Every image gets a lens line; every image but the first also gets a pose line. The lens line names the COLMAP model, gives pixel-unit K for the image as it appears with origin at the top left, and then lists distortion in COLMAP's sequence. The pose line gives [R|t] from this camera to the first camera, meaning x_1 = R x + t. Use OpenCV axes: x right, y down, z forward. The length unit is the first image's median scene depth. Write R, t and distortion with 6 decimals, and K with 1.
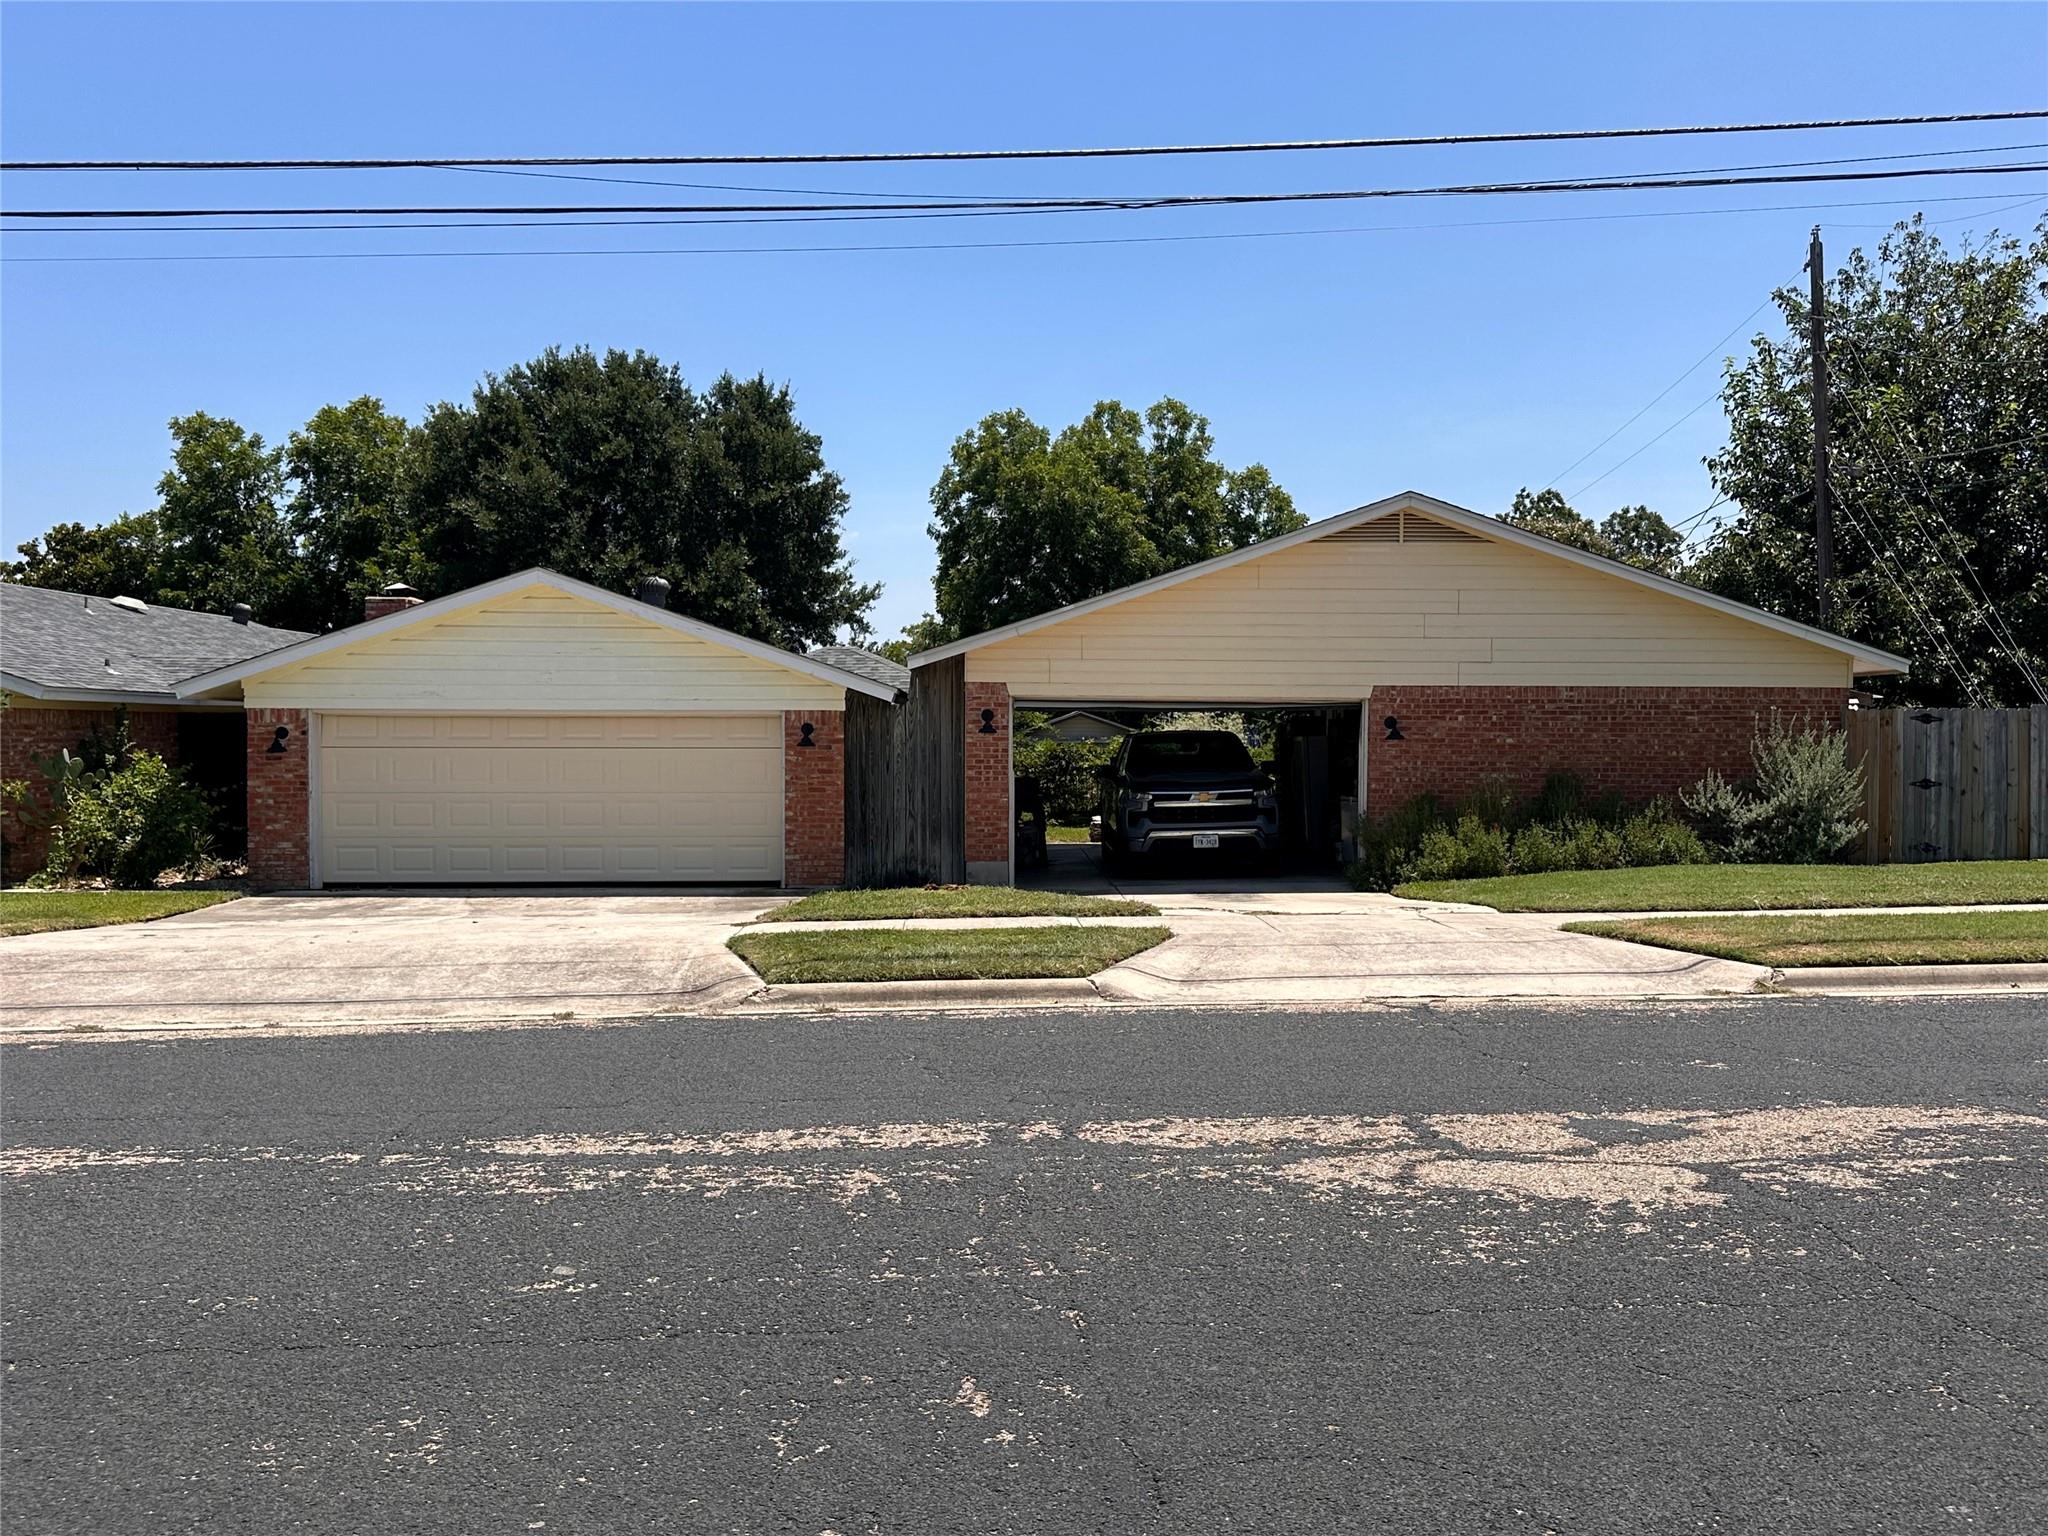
lens RADIAL K [[1552.1, 0, 1024.0], [0, 1552.1, 768.0], [0, 0, 1]] dist [0.076603, -0.000374]
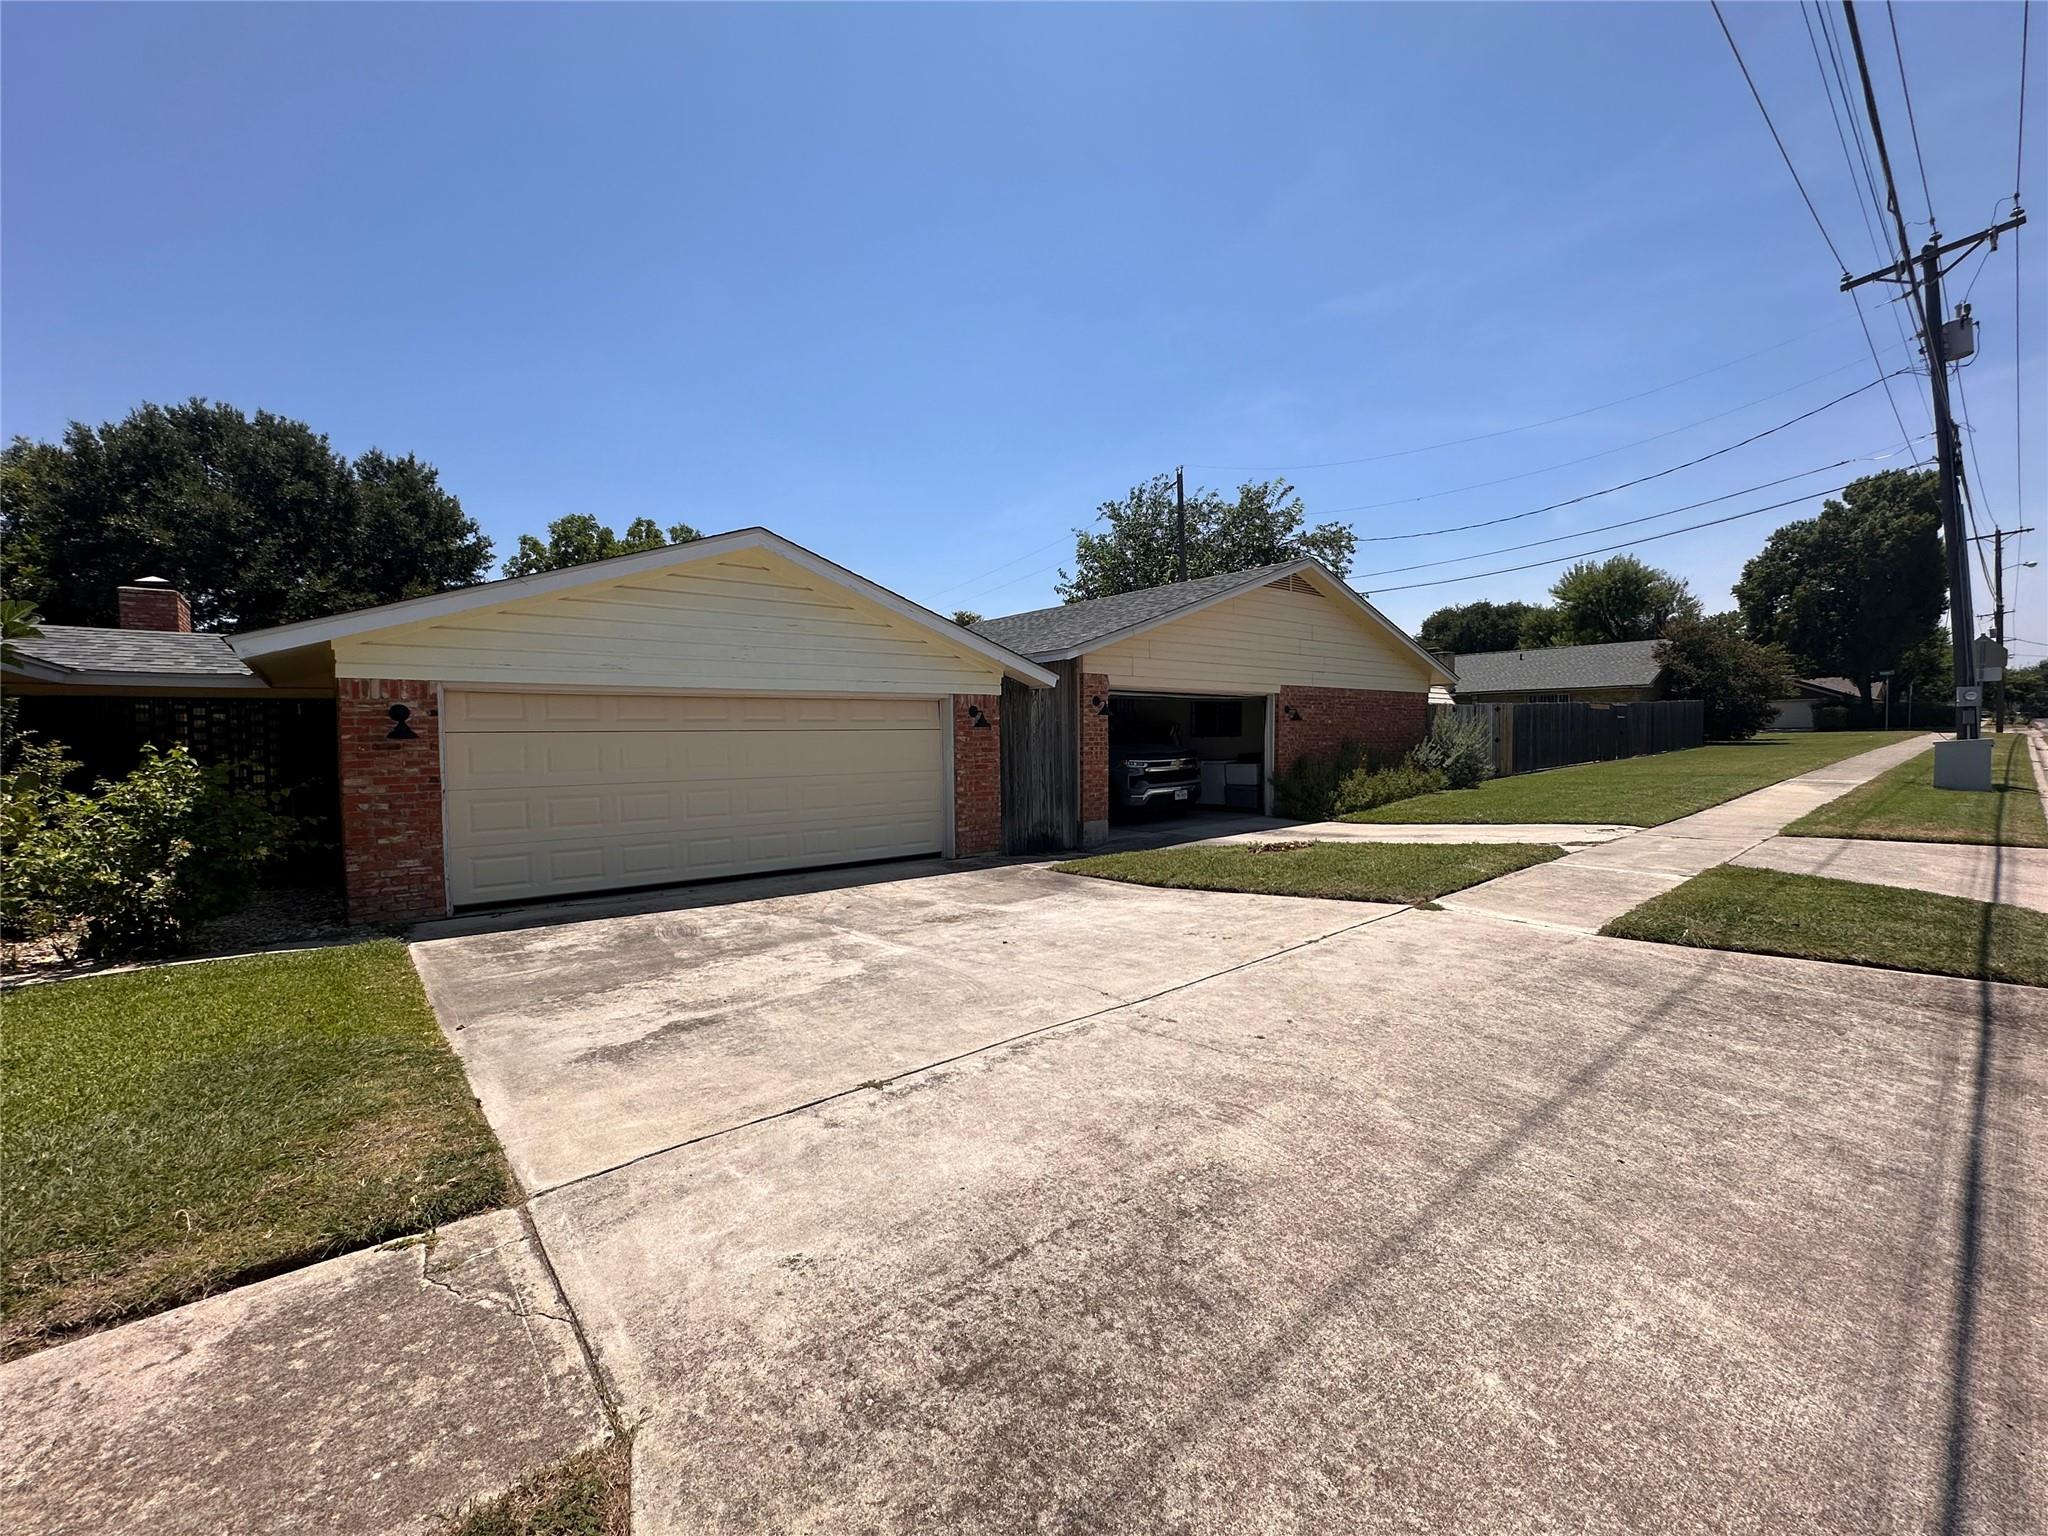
lens RADIAL K [[813.6, 0, 1024.0], [0, 813.6, 768.0], [0, 0, 1]] dist [-0.002292, -0.000352]
pose [[0.823424, -0.034470, 0.566379, -0.433753], [0.024001, 0.999376, 0.025930, 0.000711], [-0.566919, -0.007758, 0.823737, 0.505386]]
